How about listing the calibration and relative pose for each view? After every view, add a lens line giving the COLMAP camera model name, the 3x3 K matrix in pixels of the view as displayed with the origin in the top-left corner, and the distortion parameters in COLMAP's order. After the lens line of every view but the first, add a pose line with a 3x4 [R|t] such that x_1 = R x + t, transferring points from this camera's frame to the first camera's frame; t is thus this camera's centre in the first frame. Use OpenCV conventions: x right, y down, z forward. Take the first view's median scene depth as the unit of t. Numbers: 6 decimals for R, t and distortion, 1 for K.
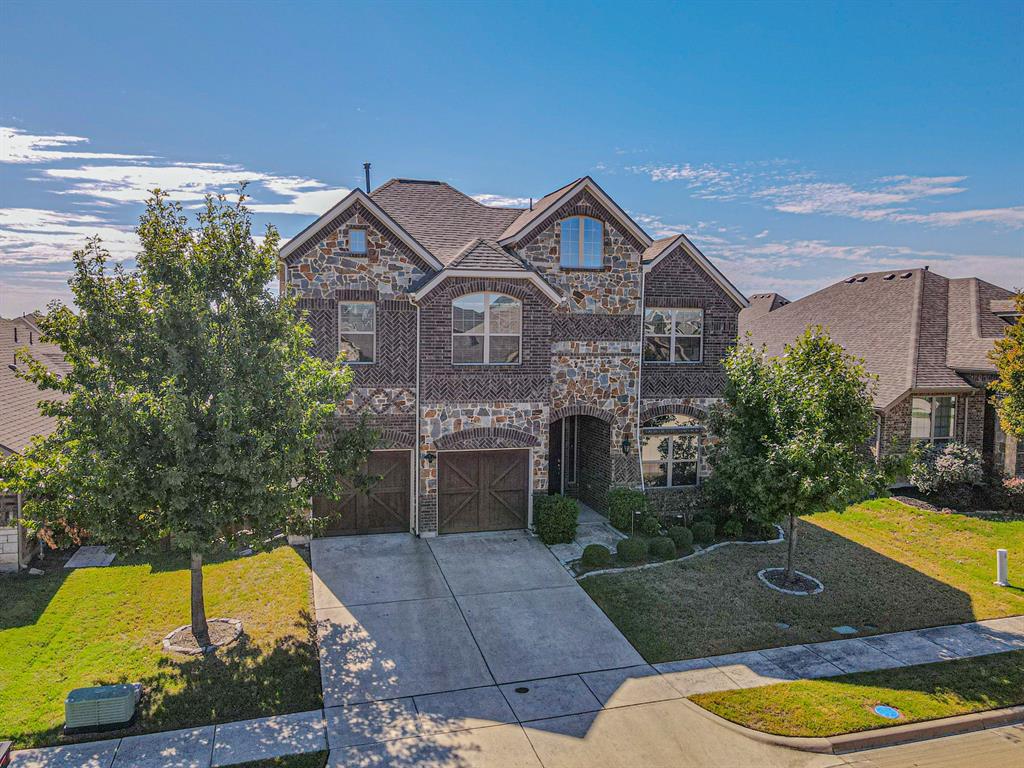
lens RADIAL K [[718.8, 0, 510.6], [0, 718.8, 382.8], [0, 0, 1]] dist [-0.000458, -0.000018]
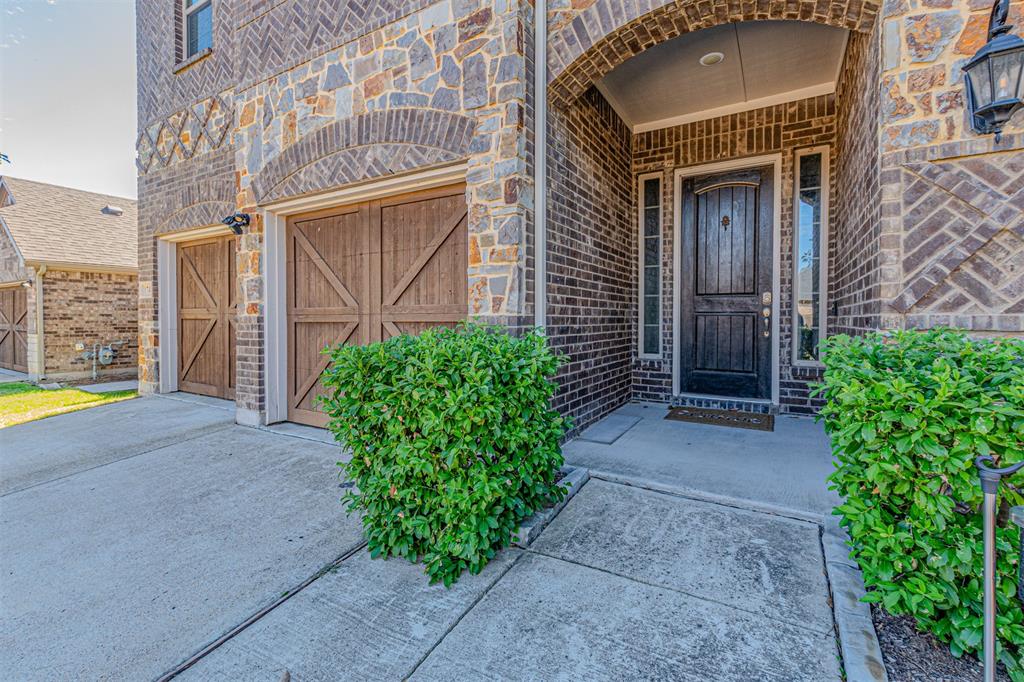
lens RADIAL K [[448.0, 0, 509.3], [0, 448.0, 332.0], [0, 0, 1]] dist [-0.010174, -0.000704]
pose [[0.684902, 0.006166, -0.728609, 0.169177], [-0.049630, 0.998037, -0.038207, 0.162816], [0.726943, 0.062329, 0.683863, 0.914941]]
